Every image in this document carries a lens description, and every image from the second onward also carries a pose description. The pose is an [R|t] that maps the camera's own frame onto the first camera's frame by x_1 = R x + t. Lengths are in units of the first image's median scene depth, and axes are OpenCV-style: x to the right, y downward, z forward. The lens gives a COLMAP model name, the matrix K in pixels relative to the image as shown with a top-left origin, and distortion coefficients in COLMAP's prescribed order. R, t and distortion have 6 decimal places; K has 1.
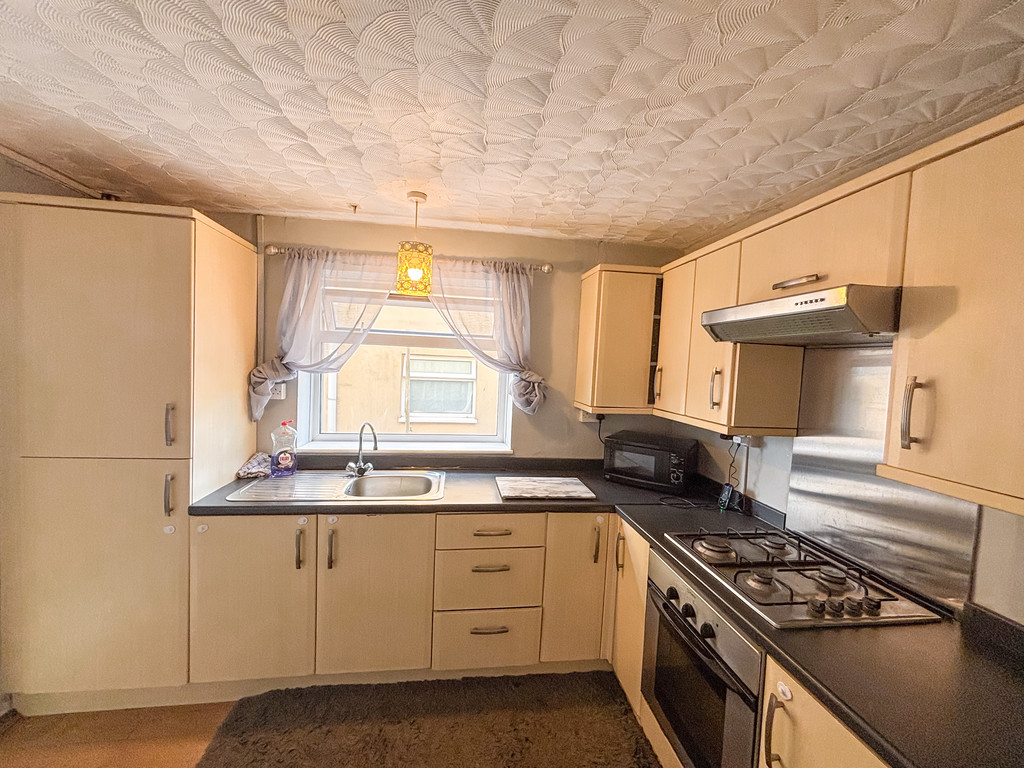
lens RADIAL K [[412.7, 0, 512.0], [0, 412.7, 385.8], [0, 0, 1]] dist [0.012723, -0.007386]
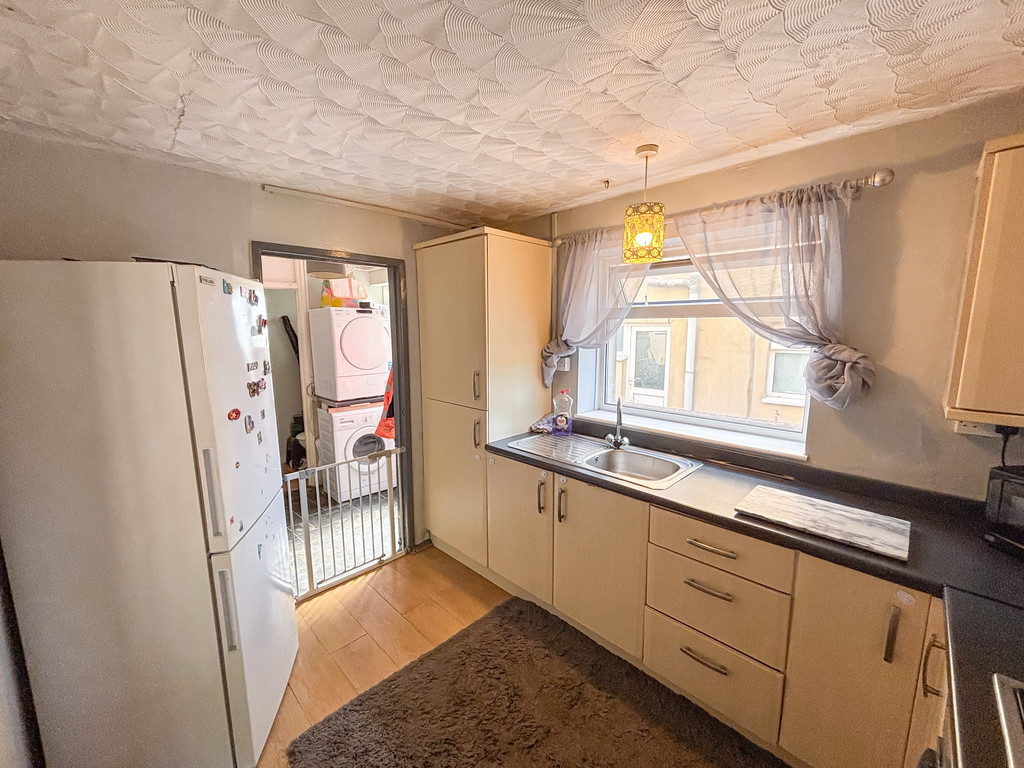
lens RADIAL K [[412.7, 0, 512.0], [0, 412.7, 385.8], [0, 0, 1]] dist [0.012723, -0.007386]
pose [[0.602684, 0.072550, -0.794675, 0.288982], [-0.018111, 0.996846, 0.077272, -0.012579], [0.797775, -0.032178, 0.602096, 0.182991]]
